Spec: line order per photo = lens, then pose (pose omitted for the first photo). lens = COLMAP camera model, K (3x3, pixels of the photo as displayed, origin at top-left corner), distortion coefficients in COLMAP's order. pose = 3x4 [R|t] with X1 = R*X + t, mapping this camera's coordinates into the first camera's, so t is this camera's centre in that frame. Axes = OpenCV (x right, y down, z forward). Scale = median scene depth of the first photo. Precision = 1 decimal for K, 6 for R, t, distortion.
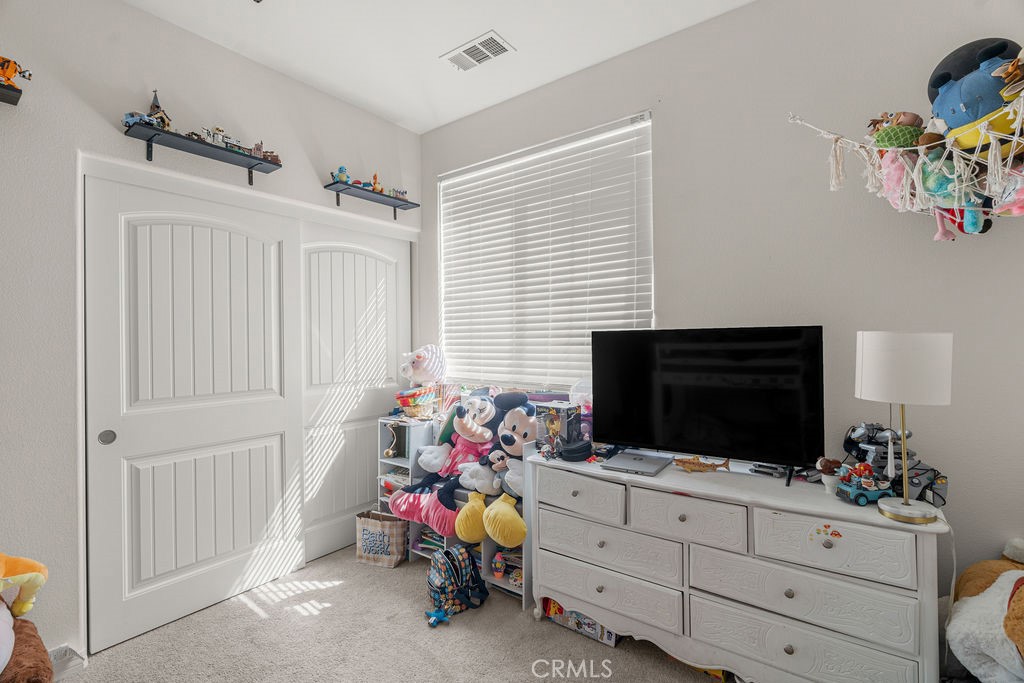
lens RADIAL K [[469.3, 0, 511.8], [0, 469.3, 340.5], [0, 0, 1]] dist [0.000911, 0.001566]
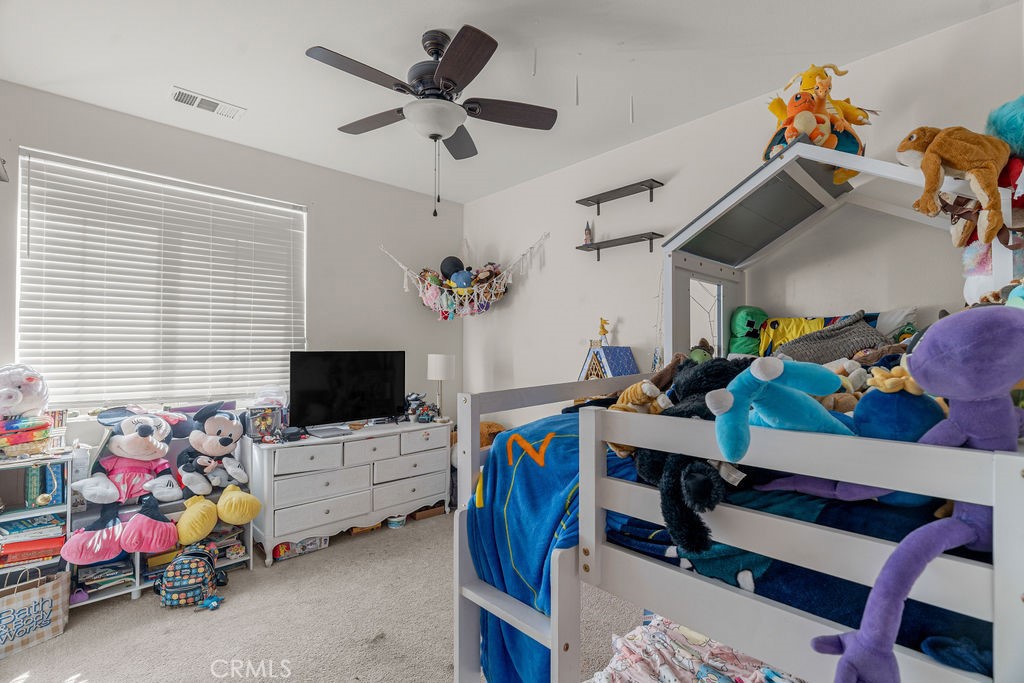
lens RADIAL K [[469.3, 0, 509.9], [0, 469.3, 345.0], [0, 0, 1]] dist [0.000911, 0.001566]
pose [[0.162217, 0.020534, 0.986541, -1.099693], [-0.003474, 0.999789, -0.020239, -0.011828], [-0.986749, -0.000144, 0.162254, 0.098566]]
